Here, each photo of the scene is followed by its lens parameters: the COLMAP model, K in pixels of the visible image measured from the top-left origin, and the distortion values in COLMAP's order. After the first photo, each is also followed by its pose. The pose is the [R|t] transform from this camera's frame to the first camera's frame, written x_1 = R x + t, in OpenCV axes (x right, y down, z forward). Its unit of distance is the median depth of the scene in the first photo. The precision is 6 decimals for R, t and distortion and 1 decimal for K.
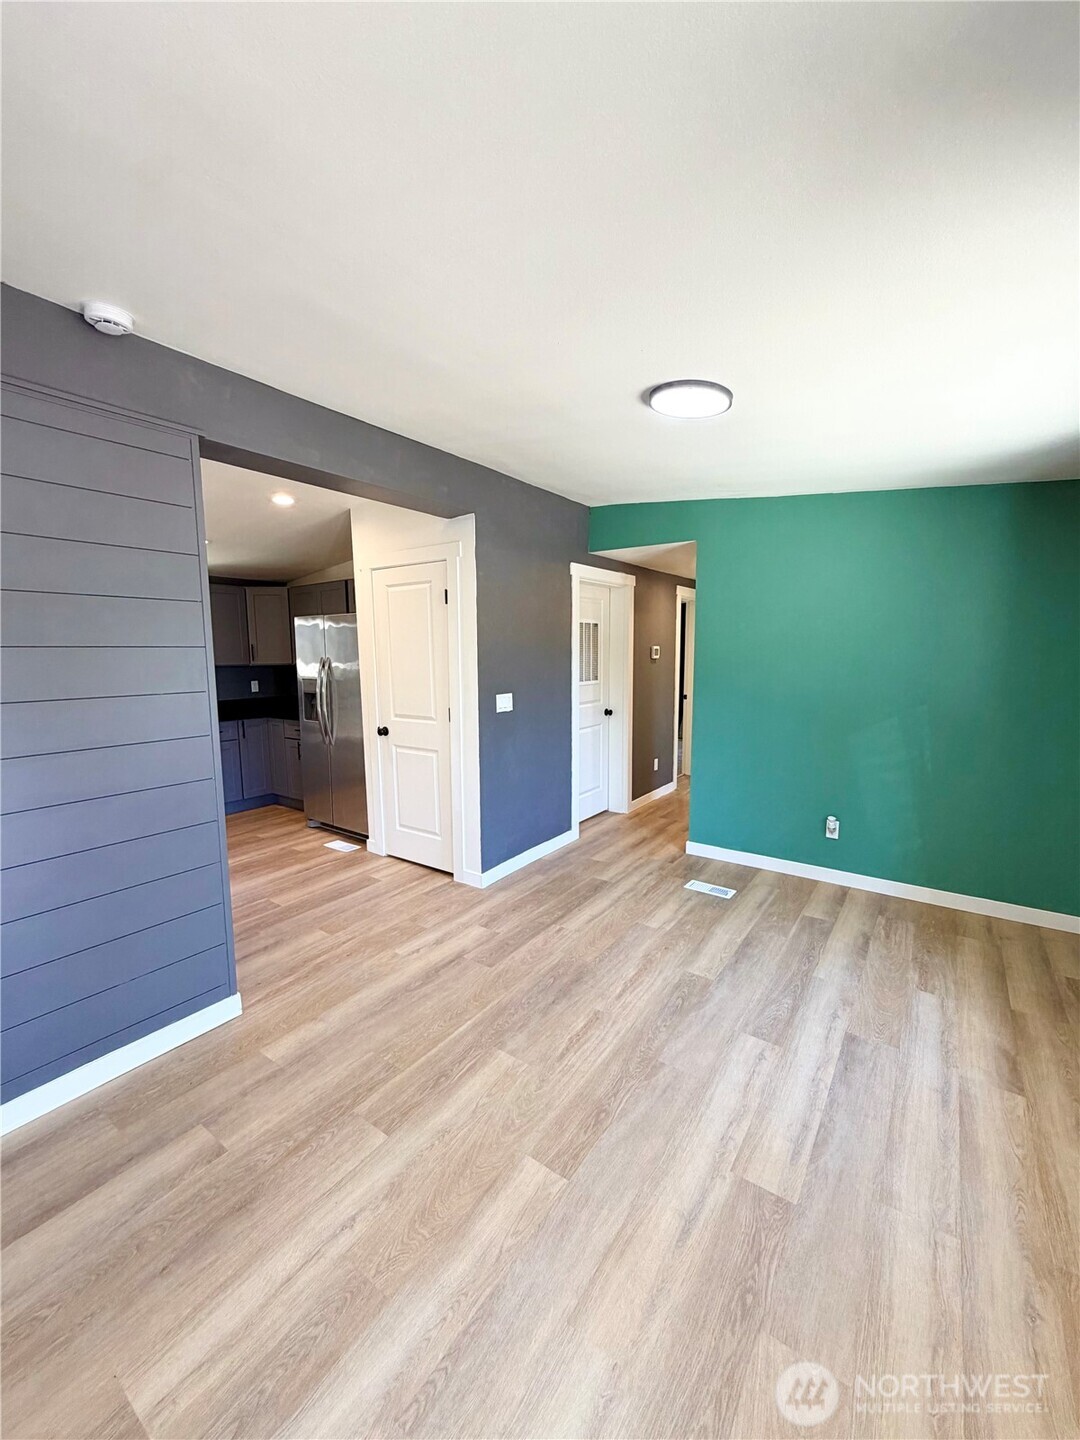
lens RADIAL K [[575.6, 0, 546.1], [0, 575.6, 715.6], [0, 0, 1]] dist [-0.002475, 0.000516]
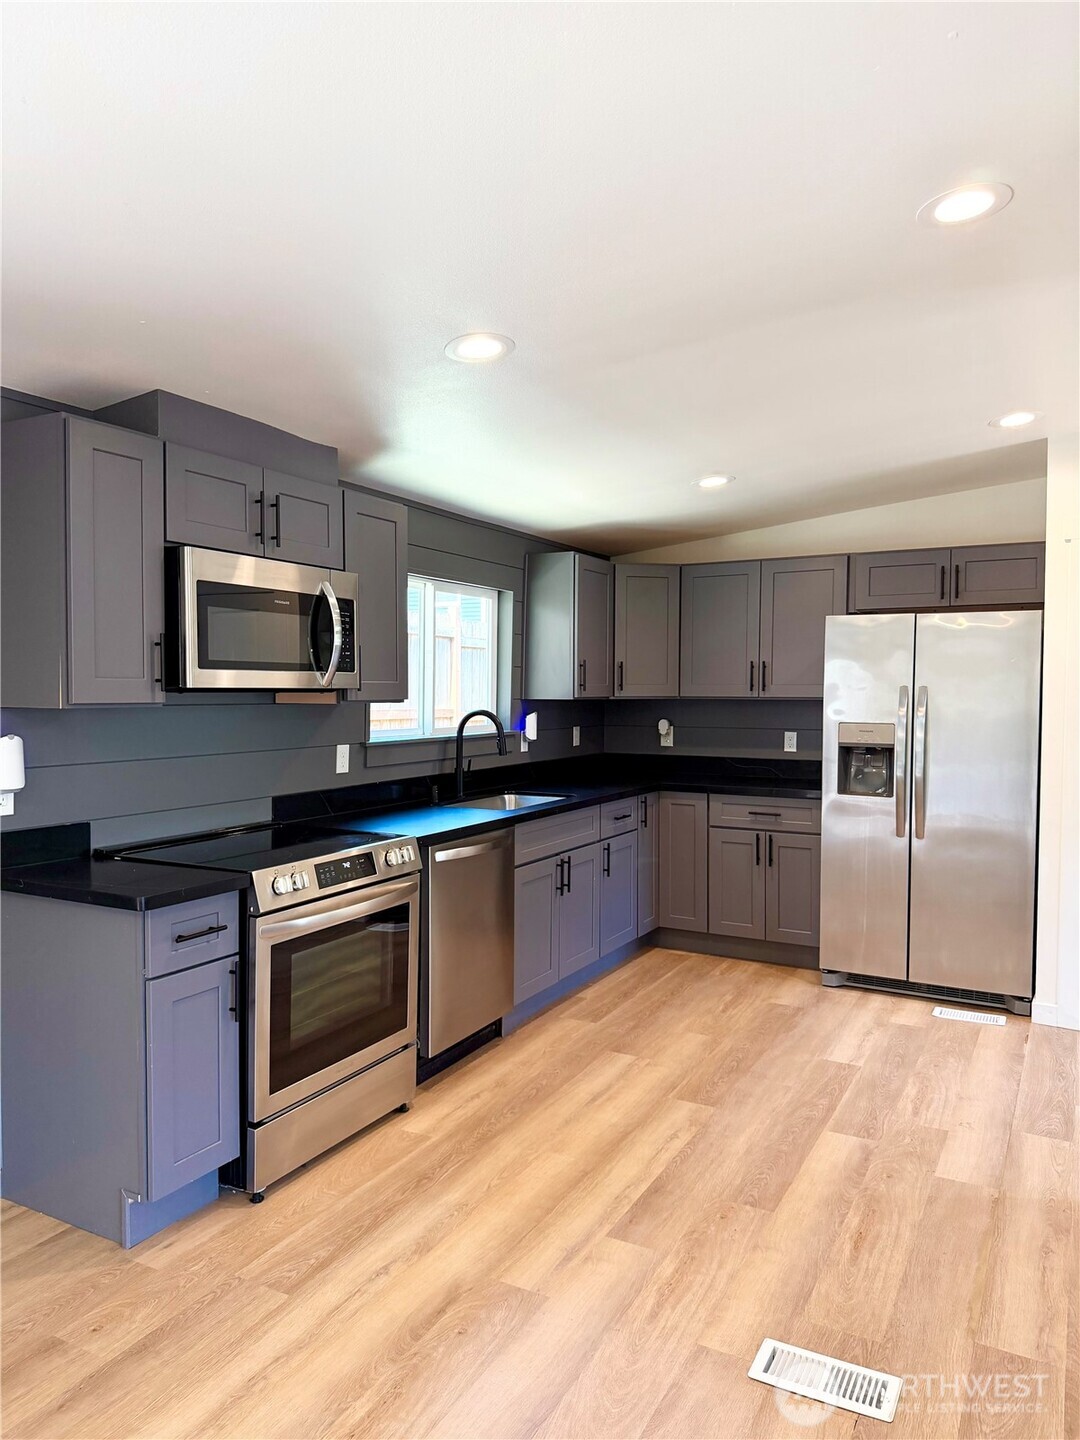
lens RADIAL K [[1019.2, 0, 539.6], [0, 1019.2, 715.5], [0, 0, 1]] dist [0.014163, -0.025612]
pose [[0.992433, 0.014516, 0.121927, -1.310281], [-0.004262, 0.996462, -0.083940, 0.025122], [-0.122714, 0.082785, 0.988983, 0.046865]]
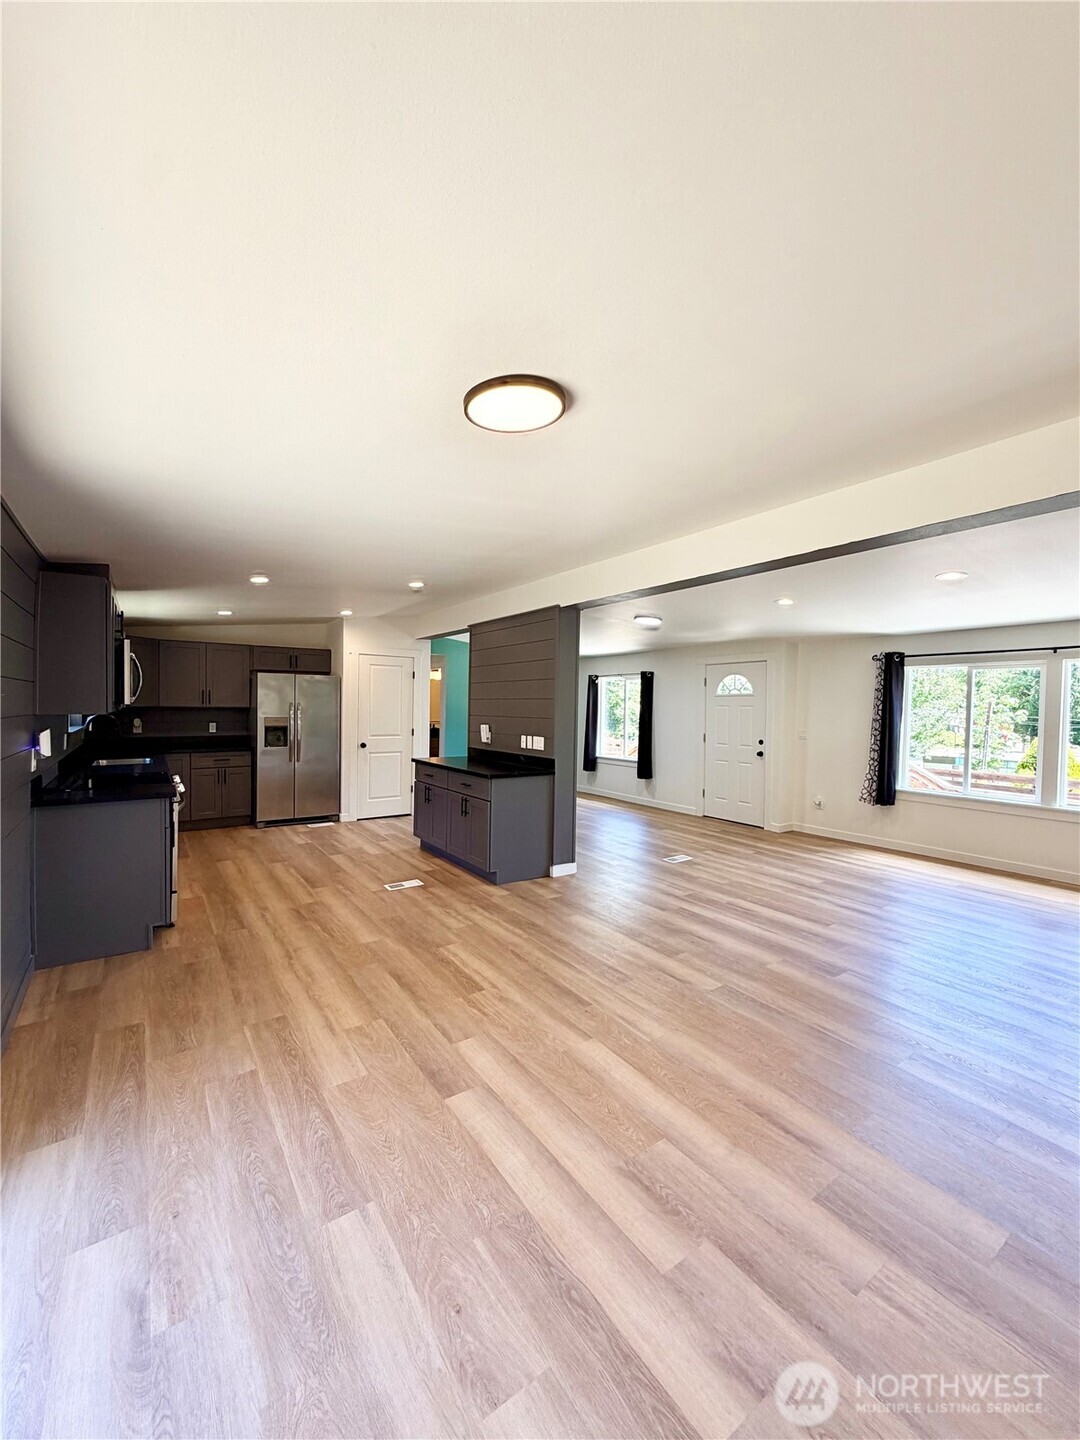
lens RADIAL K [[575.6, 0, 543.5], [0, 575.6, 722.5], [0, 0, 1]] dist [-0.002475, 0.000516]
pose [[0.340312, -0.010608, 0.940253, -2.319119], [0.087323, 0.995972, -0.020369, 0.054250], [-0.936249, 0.089038, 0.339868, -0.148313]]
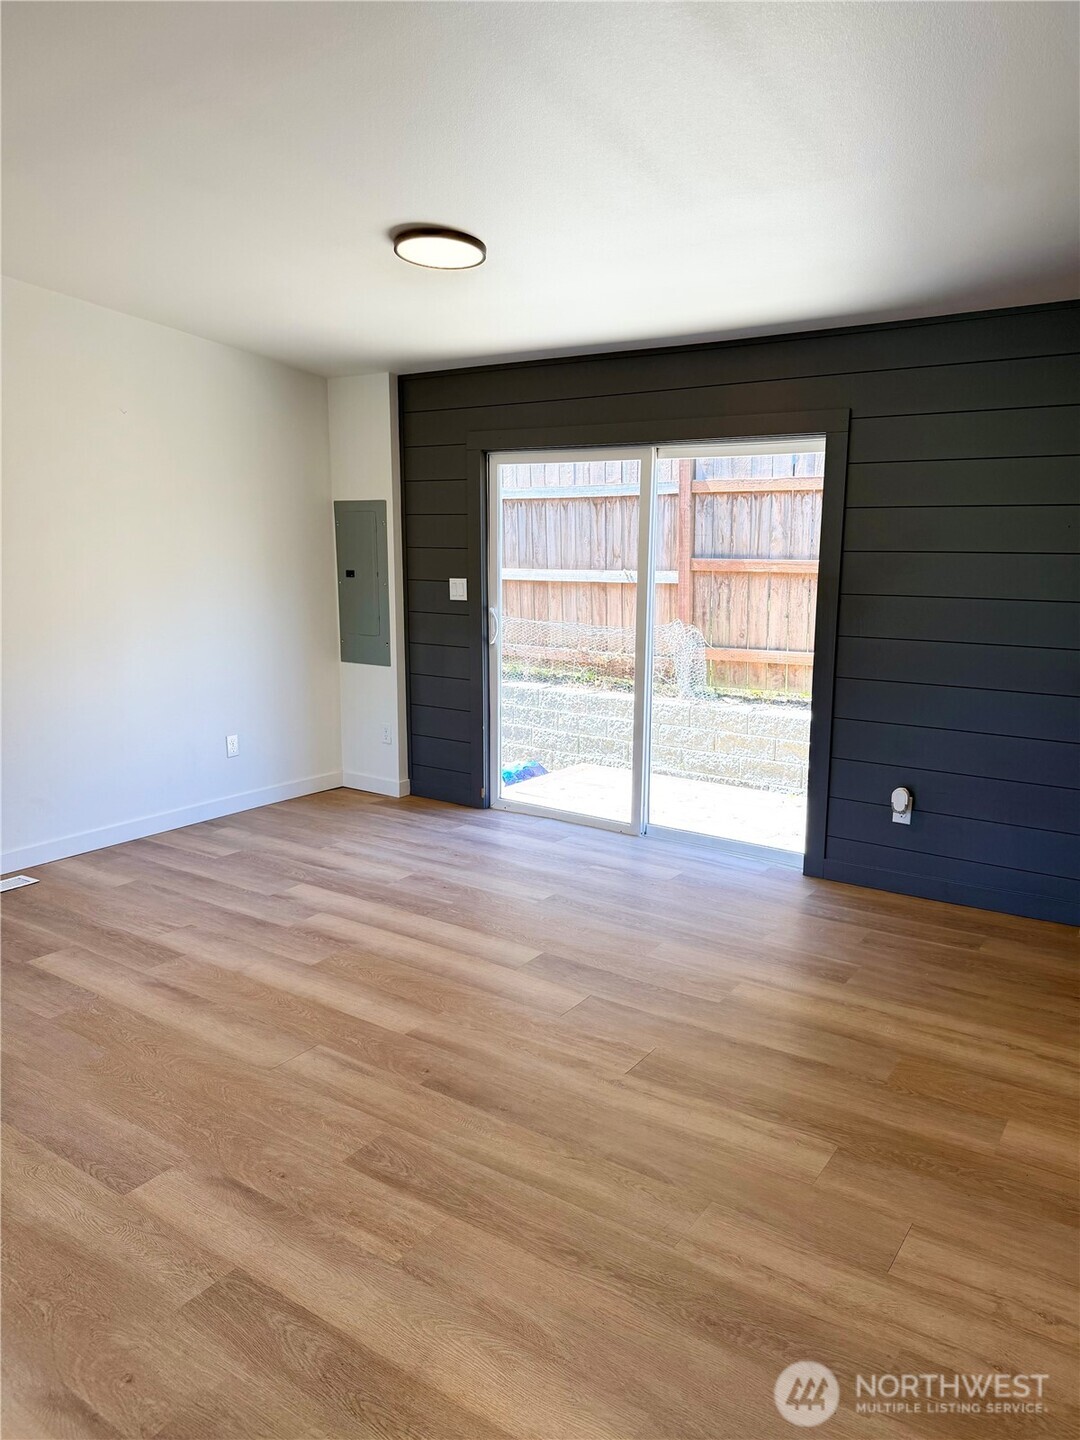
lens RADIAL K [[1019.2, 0, 543.9], [0, 1019.2, 722.0], [0, 0, 1]] dist [0.014163, -0.025612]
pose [[0.004769, 0.191836, -0.981415, -0.618980], [-0.123292, 0.974051, 0.189798, 0.006321], [0.992359, 0.120096, 0.028297, 0.175893]]
